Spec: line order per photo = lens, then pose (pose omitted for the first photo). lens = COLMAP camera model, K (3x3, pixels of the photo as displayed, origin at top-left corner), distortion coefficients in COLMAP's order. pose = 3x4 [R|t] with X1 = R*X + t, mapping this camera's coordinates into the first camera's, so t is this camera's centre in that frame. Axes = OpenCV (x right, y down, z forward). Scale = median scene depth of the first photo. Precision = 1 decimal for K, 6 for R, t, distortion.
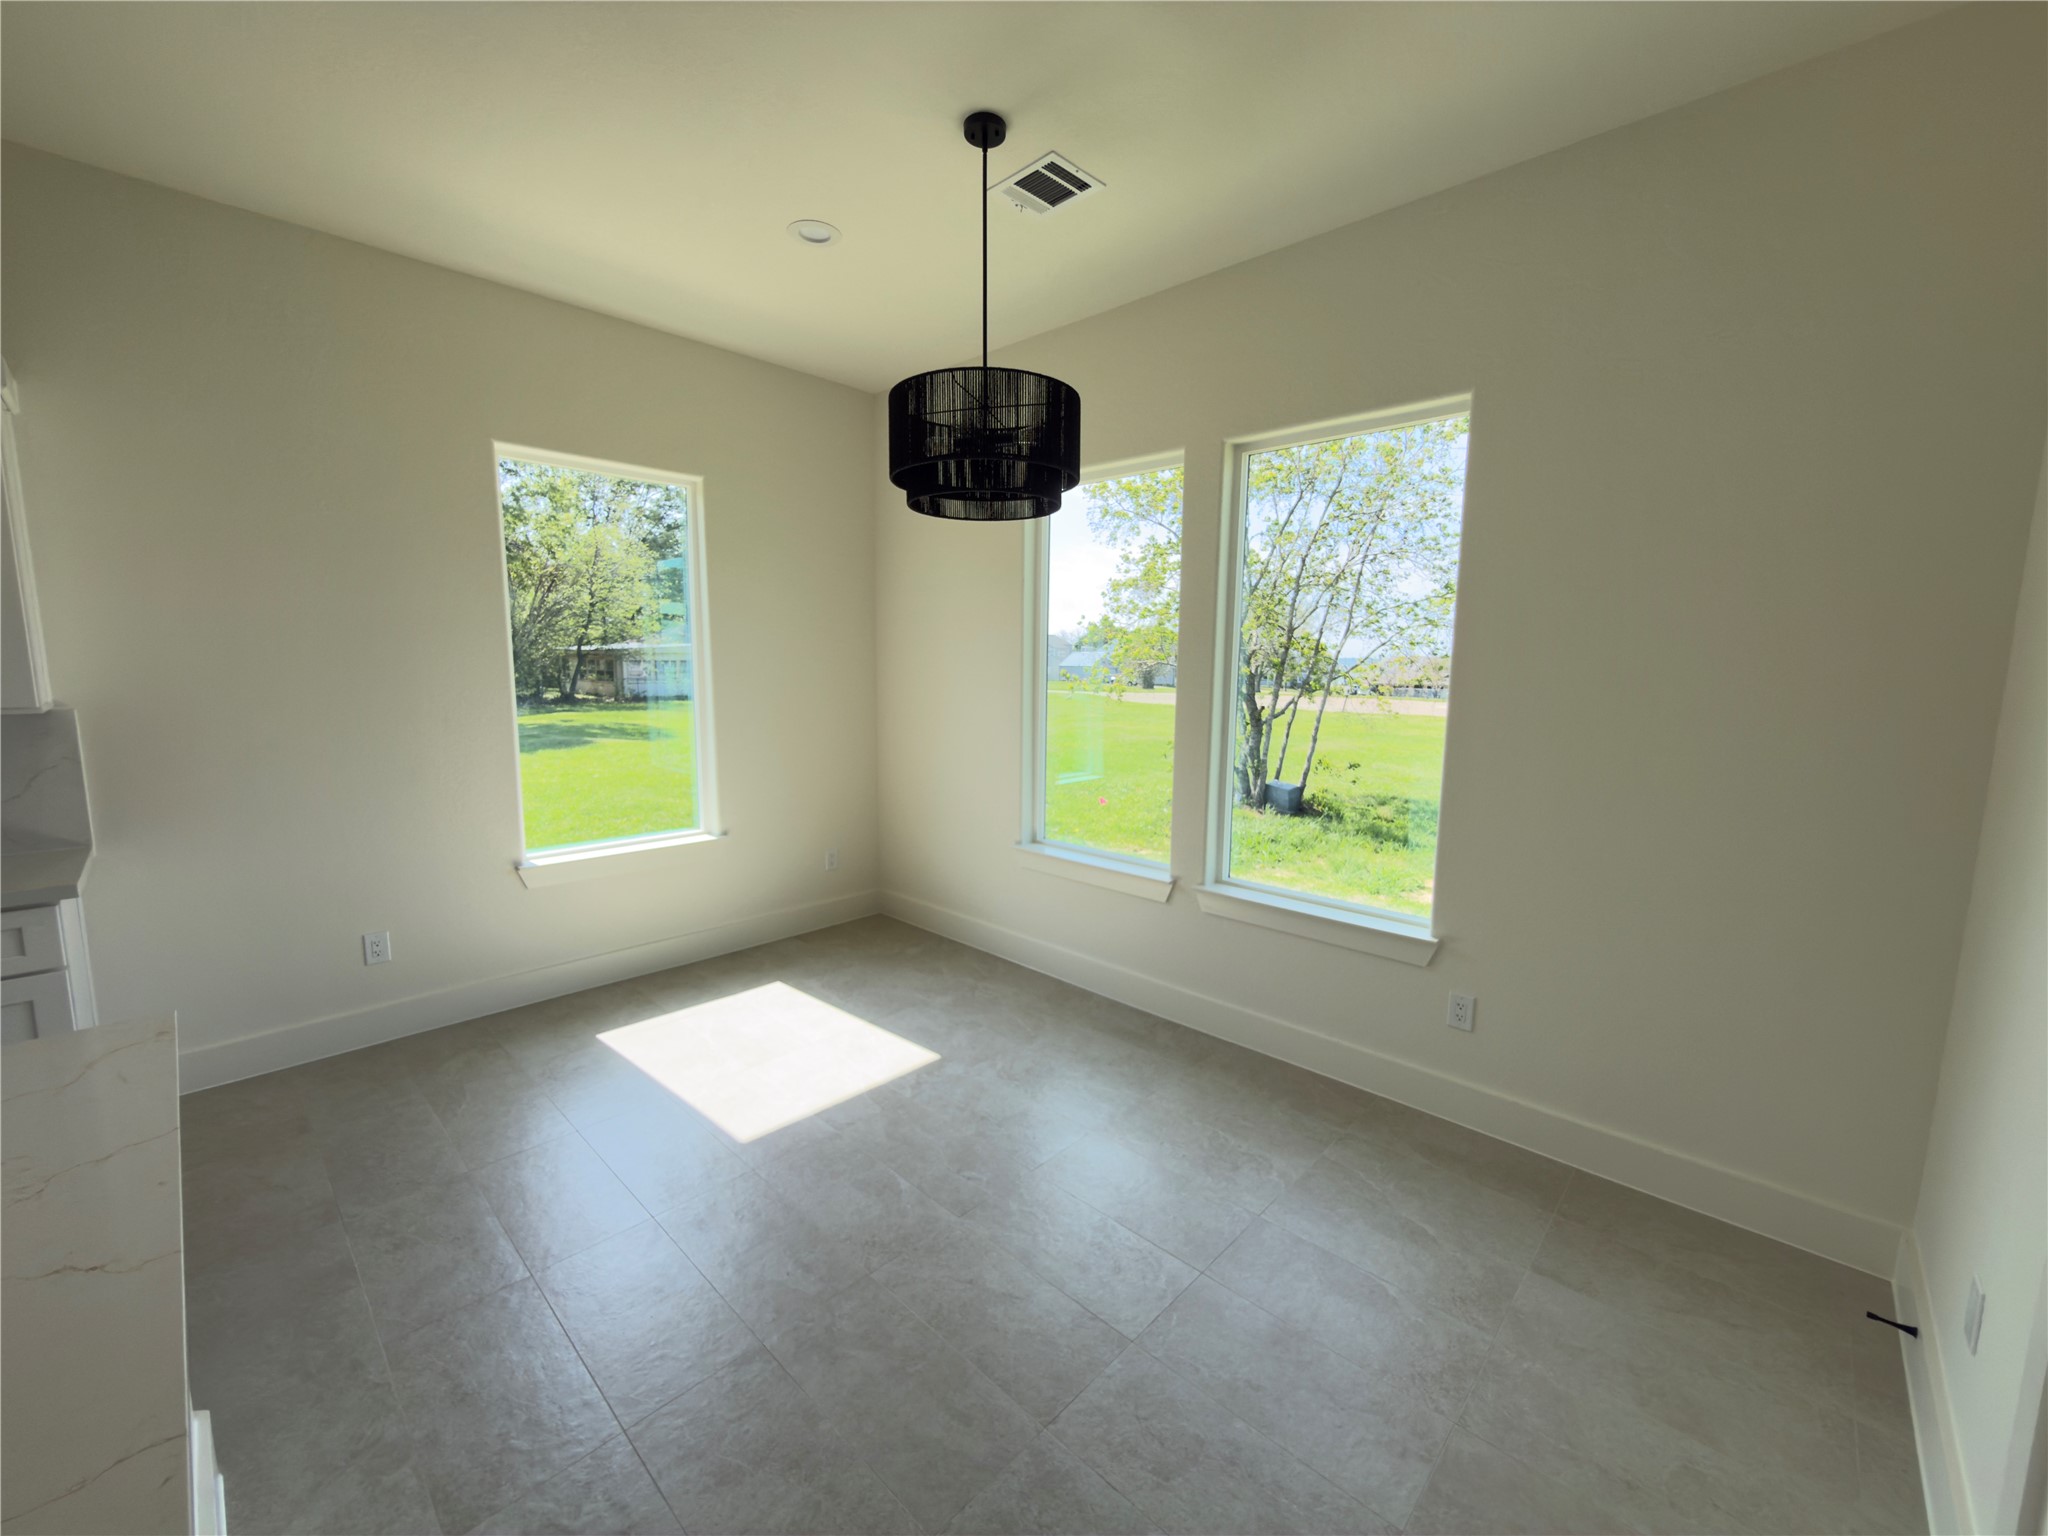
lens RADIAL K [[816.8, 0, 1027.2], [0, 816.8, 767.0], [0, 0, 1]] dist [-0.001483, 0.000465]
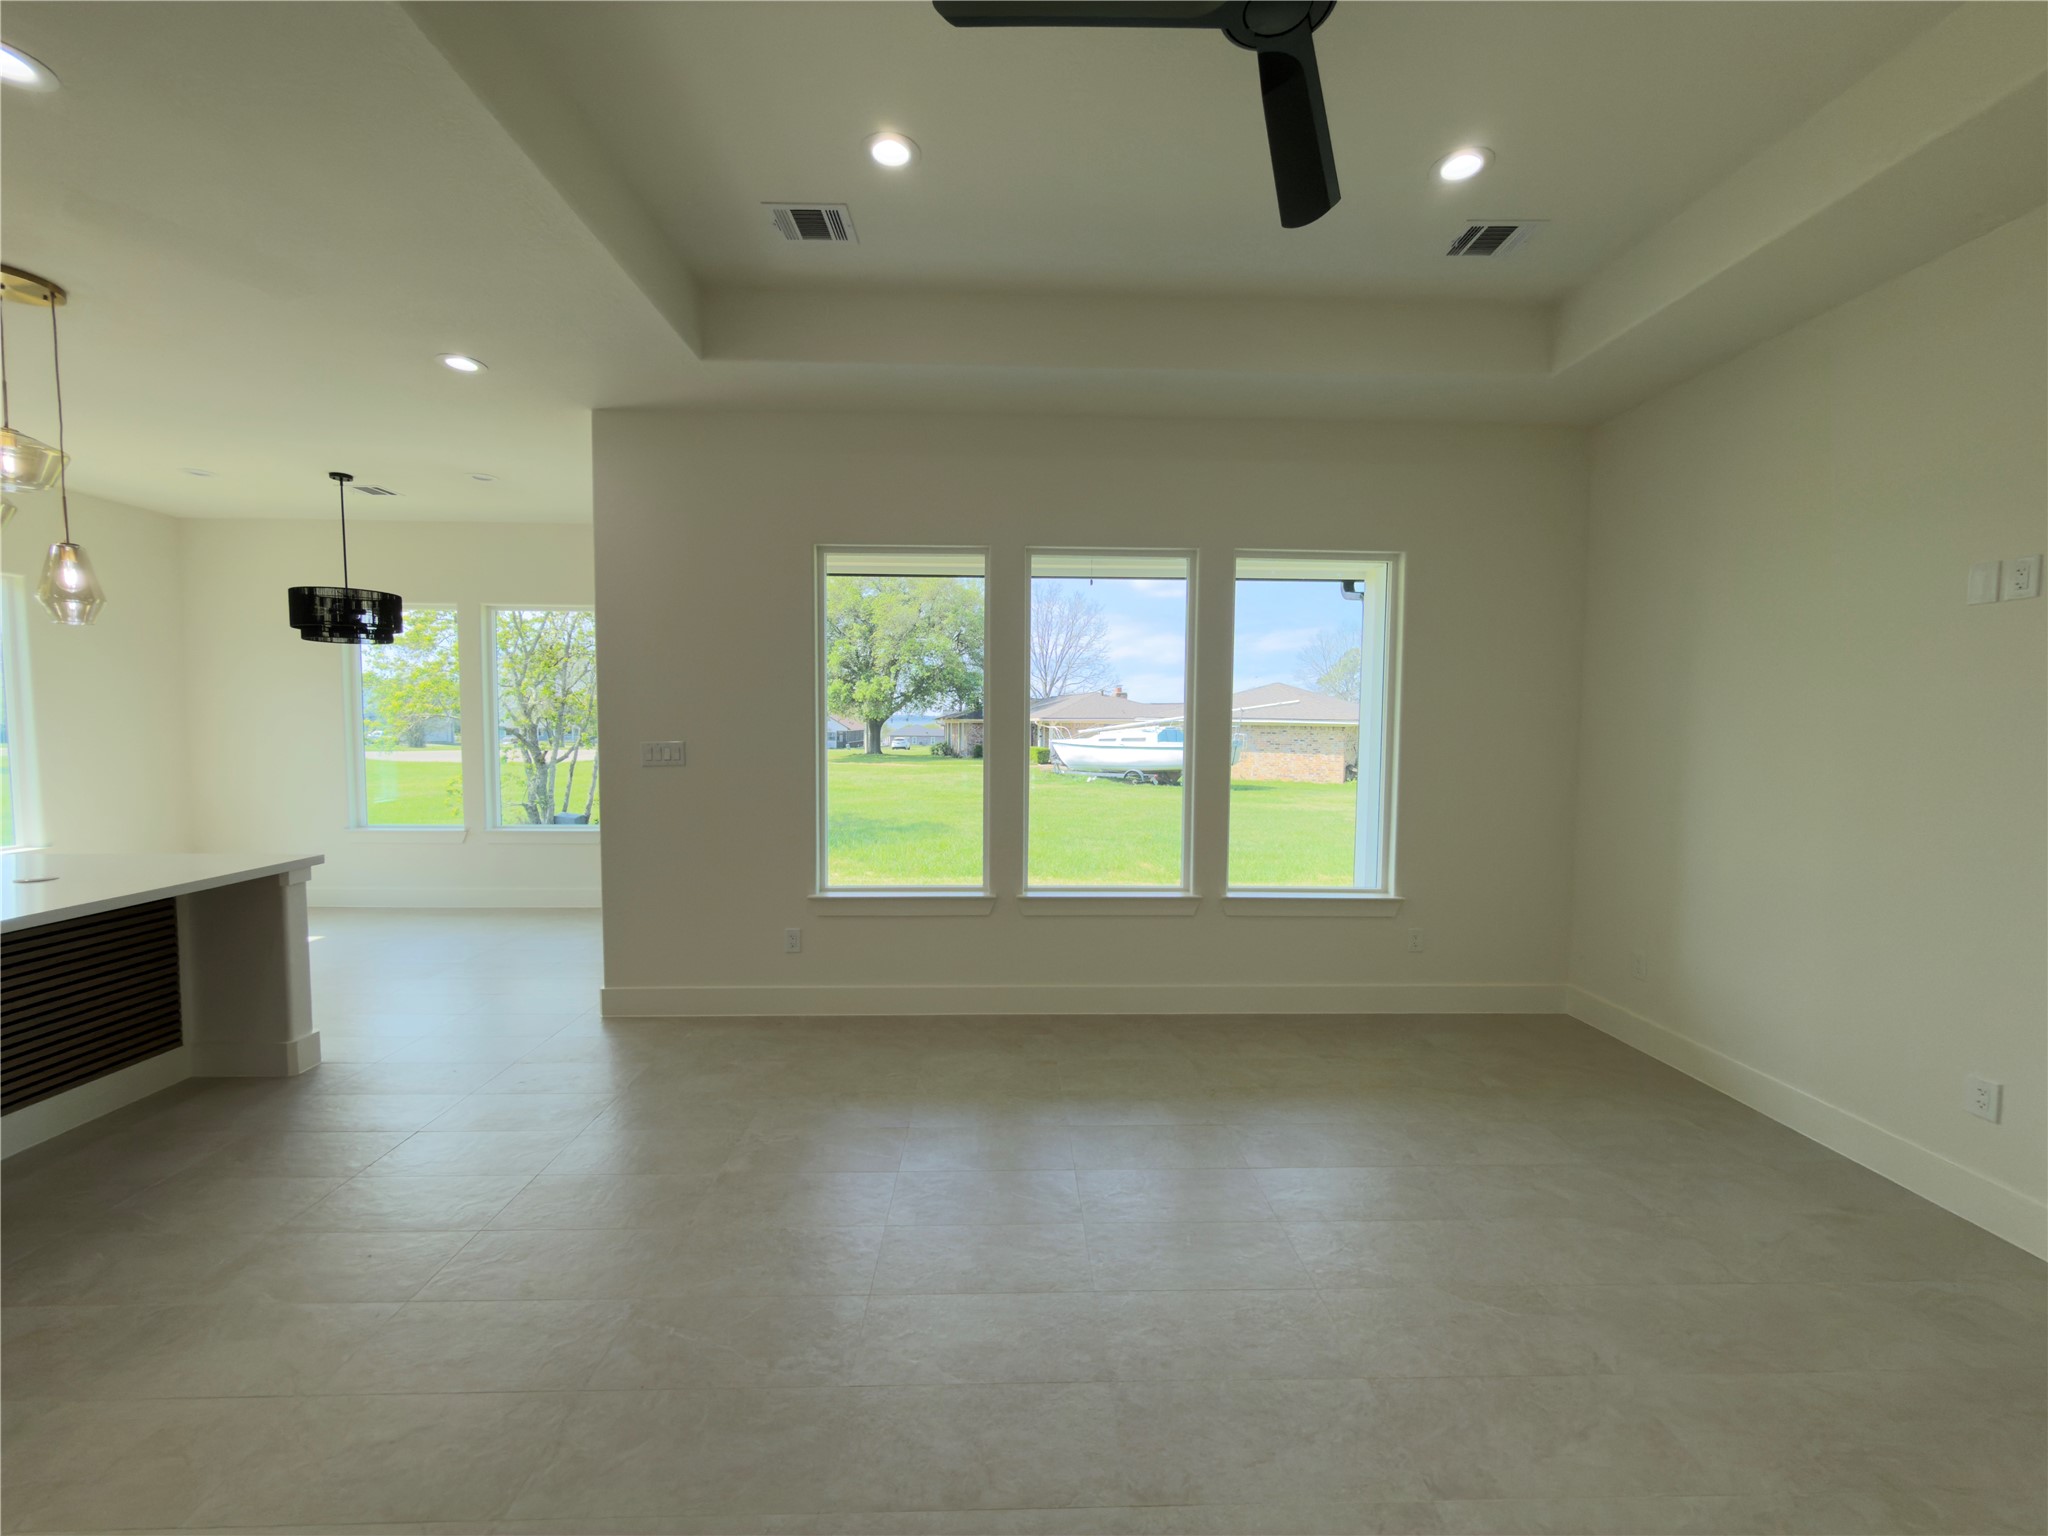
lens RADIAL K [[816.8, 0, 1027.2], [0, 816.8, 767.0], [0, 0, 1]] dist [-0.001483, 0.000465]
pose [[0.703441, -0.046523, 0.709229, -0.093129], [0.093040, 0.995296, -0.026992, 0.066562], [-0.704638, 0.084974, 0.704461, -0.482858]]
